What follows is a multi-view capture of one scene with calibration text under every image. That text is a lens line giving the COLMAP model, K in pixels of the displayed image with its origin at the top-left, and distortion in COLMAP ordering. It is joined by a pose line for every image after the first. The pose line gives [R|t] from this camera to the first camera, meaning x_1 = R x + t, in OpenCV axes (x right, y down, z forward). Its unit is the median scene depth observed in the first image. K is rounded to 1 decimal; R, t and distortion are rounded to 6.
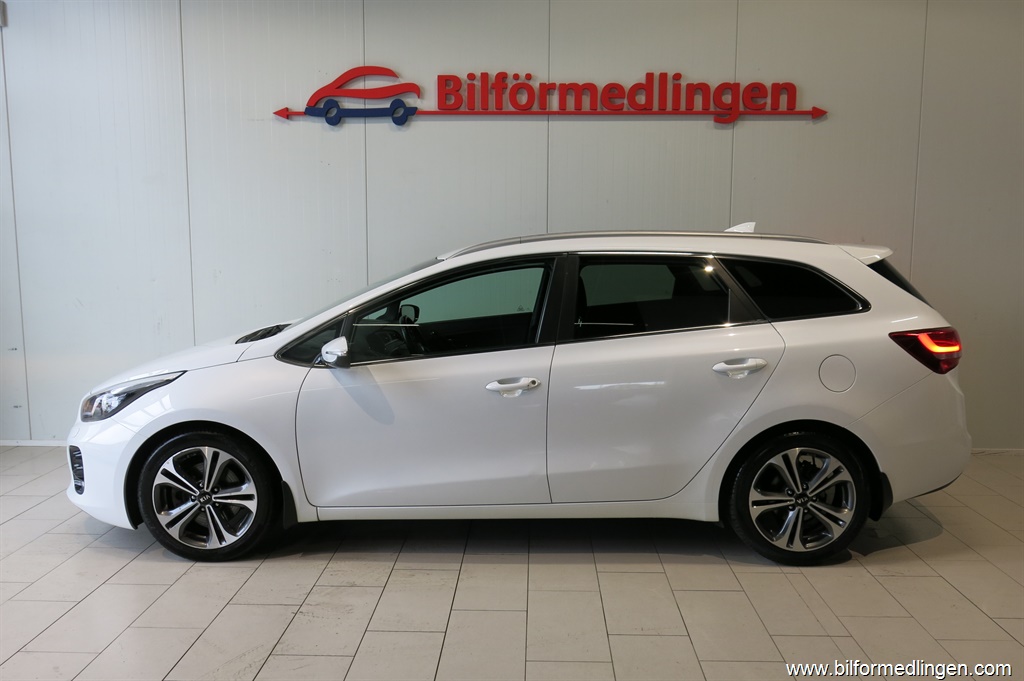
lens RADIAL K [[857.5, 0, 512.0], [0, 857.5, 340.5], [0, 0, 1]] dist [-0.007302, -0.001455]
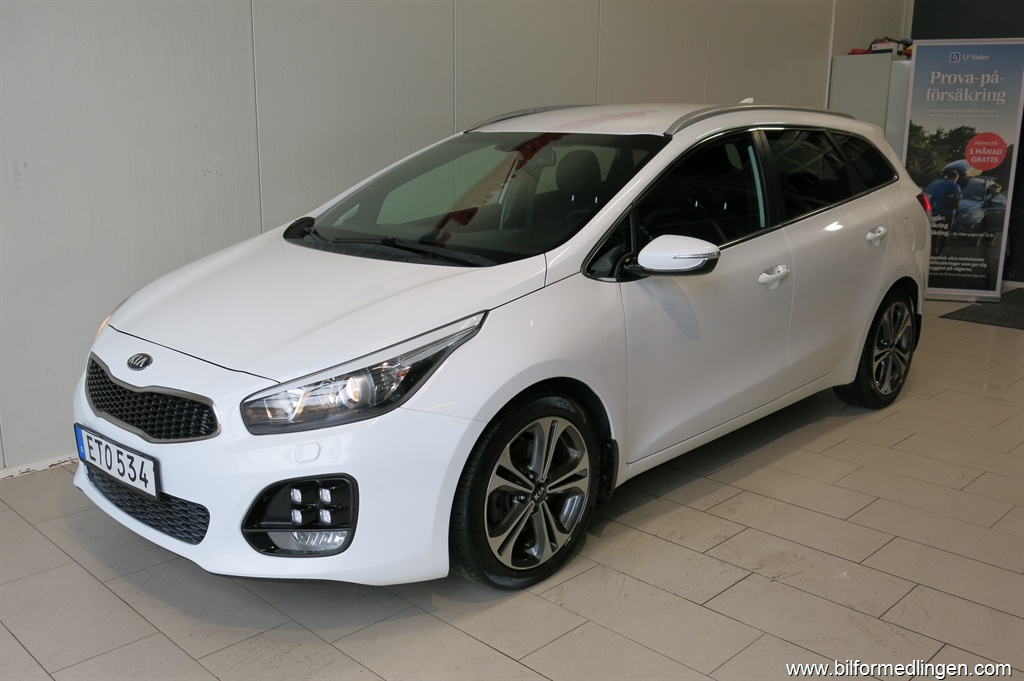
lens RADIAL K [[926.1, 0, 512.0], [0, 926.1, 340.5], [0, 0, 1]] dist [-0.001698, 0.004064]
pose [[0.681086, -0.157682, 0.715023, -0.876876], [0.082510, 0.986845, 0.139032, -0.037471], [-0.727539, -0.035696, 0.685137, 0.521932]]
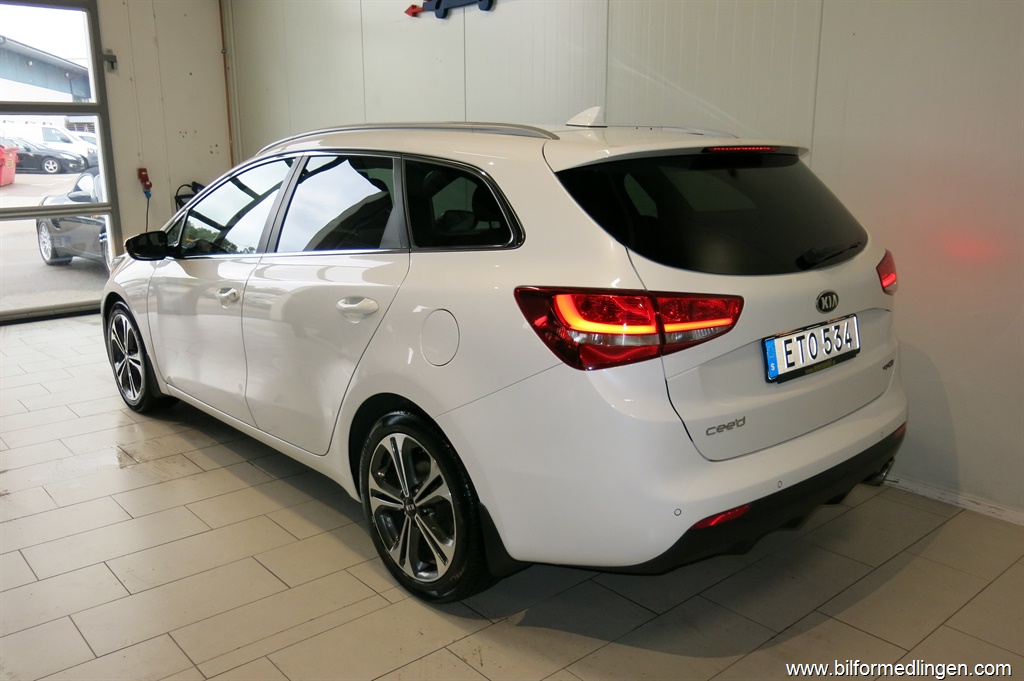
lens RADIAL K [[857.5, 0, 512.0], [0, 857.5, 340.5], [0, 0, 1]] dist [-0.007302, -0.001455]
pose [[0.668599, 0.160224, -0.726157, 0.883937], [-0.080041, 0.986345, 0.143936, -0.057895], [0.739303, -0.038113, 0.672294, 0.591058]]
